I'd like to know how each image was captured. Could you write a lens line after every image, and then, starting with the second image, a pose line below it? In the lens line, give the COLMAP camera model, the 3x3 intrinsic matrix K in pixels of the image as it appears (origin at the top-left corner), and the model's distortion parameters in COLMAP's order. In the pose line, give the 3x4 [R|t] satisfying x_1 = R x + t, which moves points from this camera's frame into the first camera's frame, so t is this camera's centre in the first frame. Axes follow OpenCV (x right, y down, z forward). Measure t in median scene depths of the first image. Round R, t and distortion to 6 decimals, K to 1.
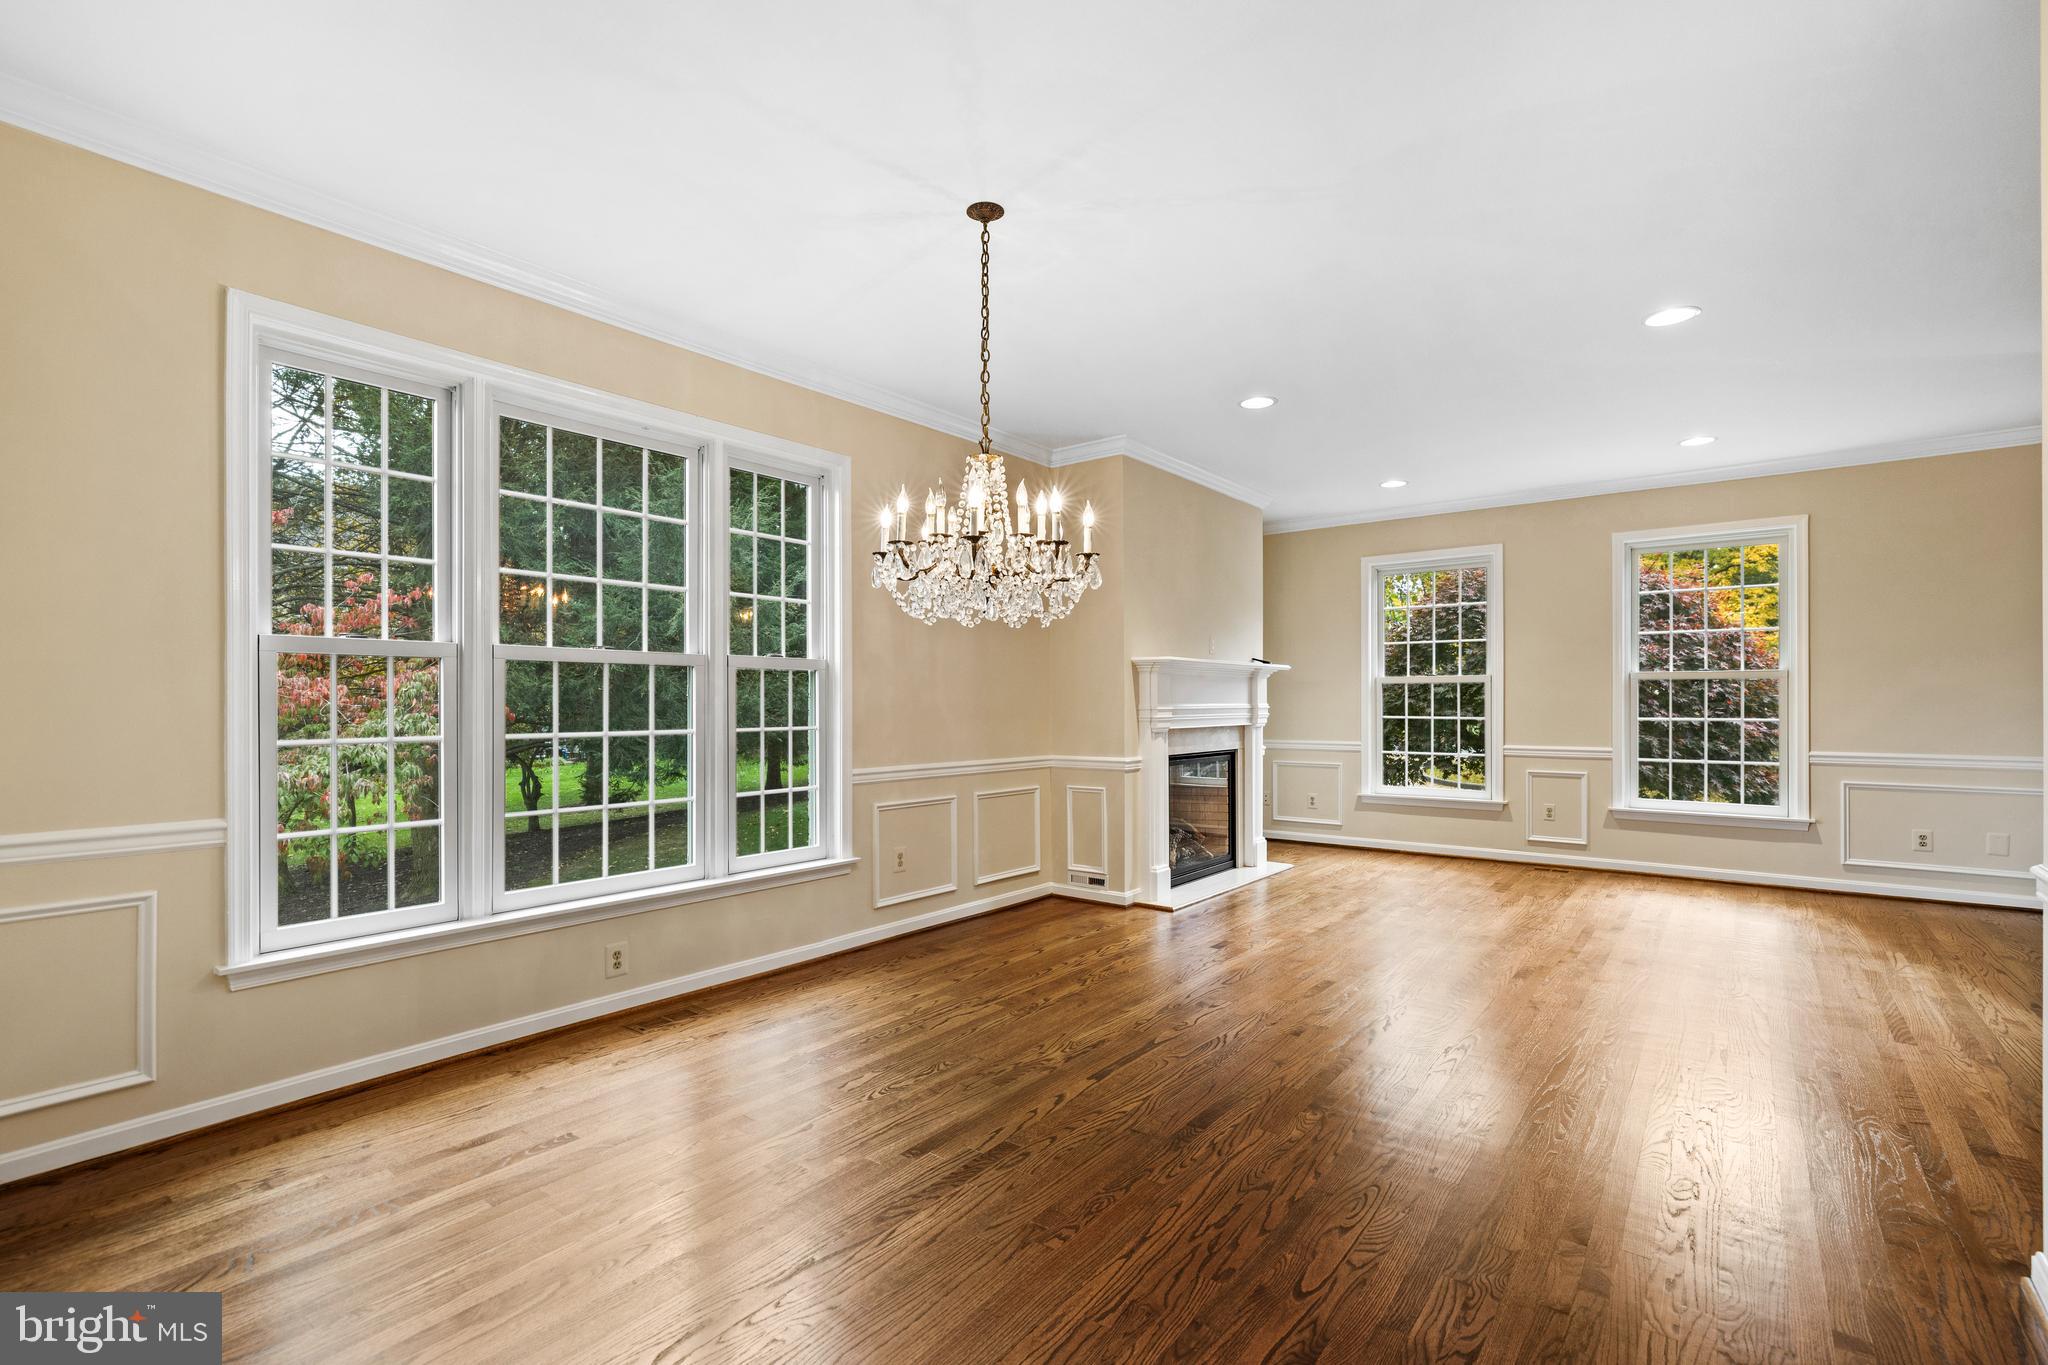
lens RADIAL K [[977.9, 0, 1031.2], [0, 977.9, 697.5], [0, 0, 1]] dist [0.017658, 0.000156]
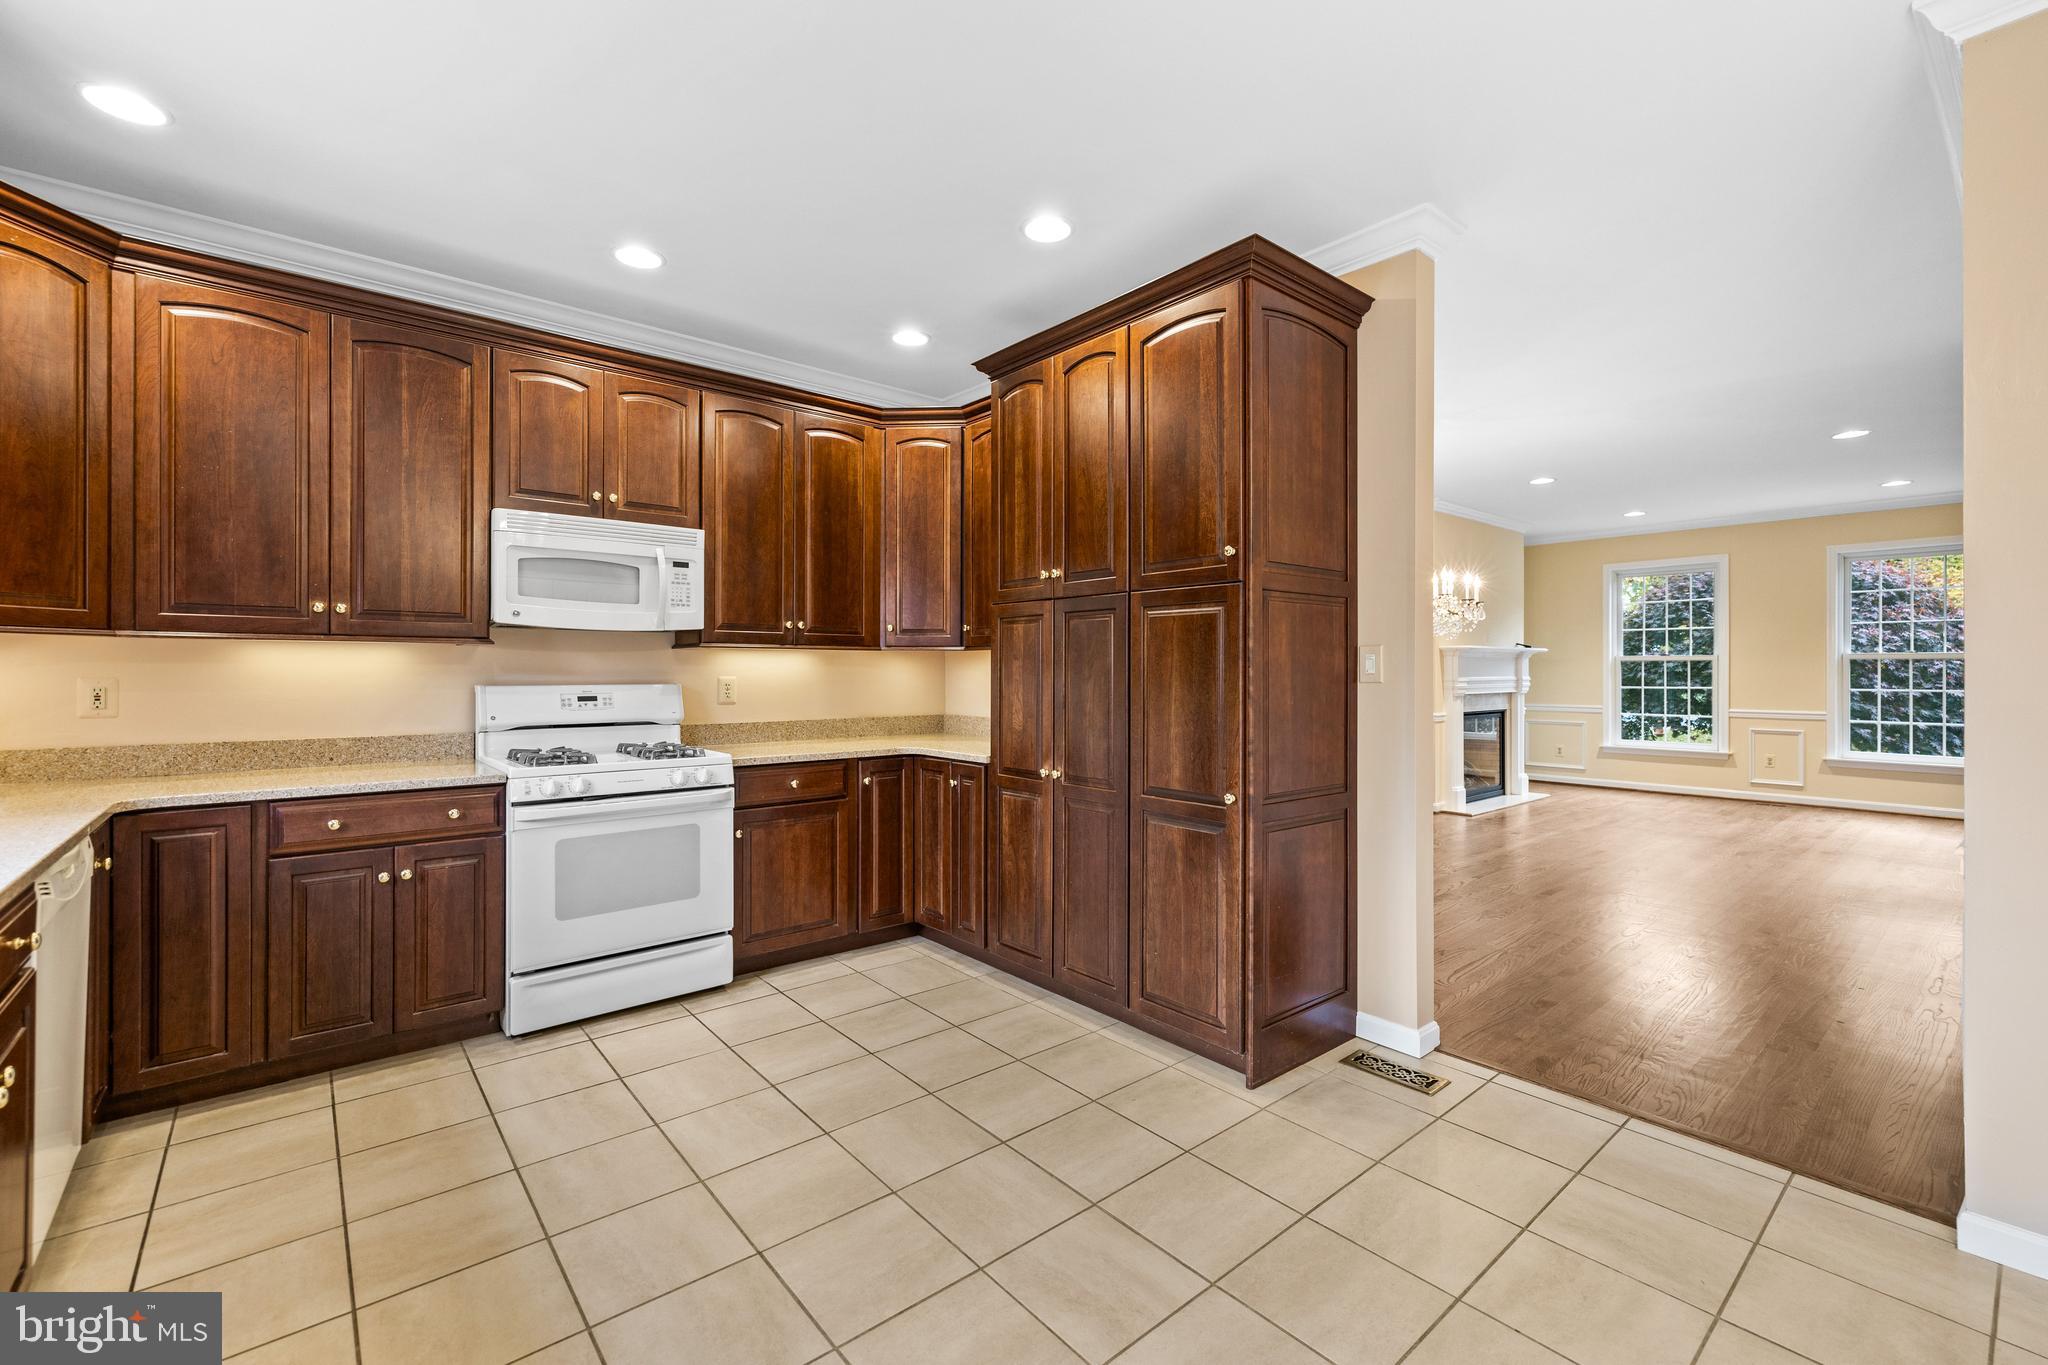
lens RADIAL K [[868.8, 0, 1022.2], [0, 868.8, 671.6], [0, 0, 1]] dist [0.000979, -0.000342]
pose [[0.972266, 0.000755, -0.233878, -0.151014], [0.000559, 0.999984, 0.005551, -0.007393], [0.233879, -0.005528, 0.972250, -0.318705]]
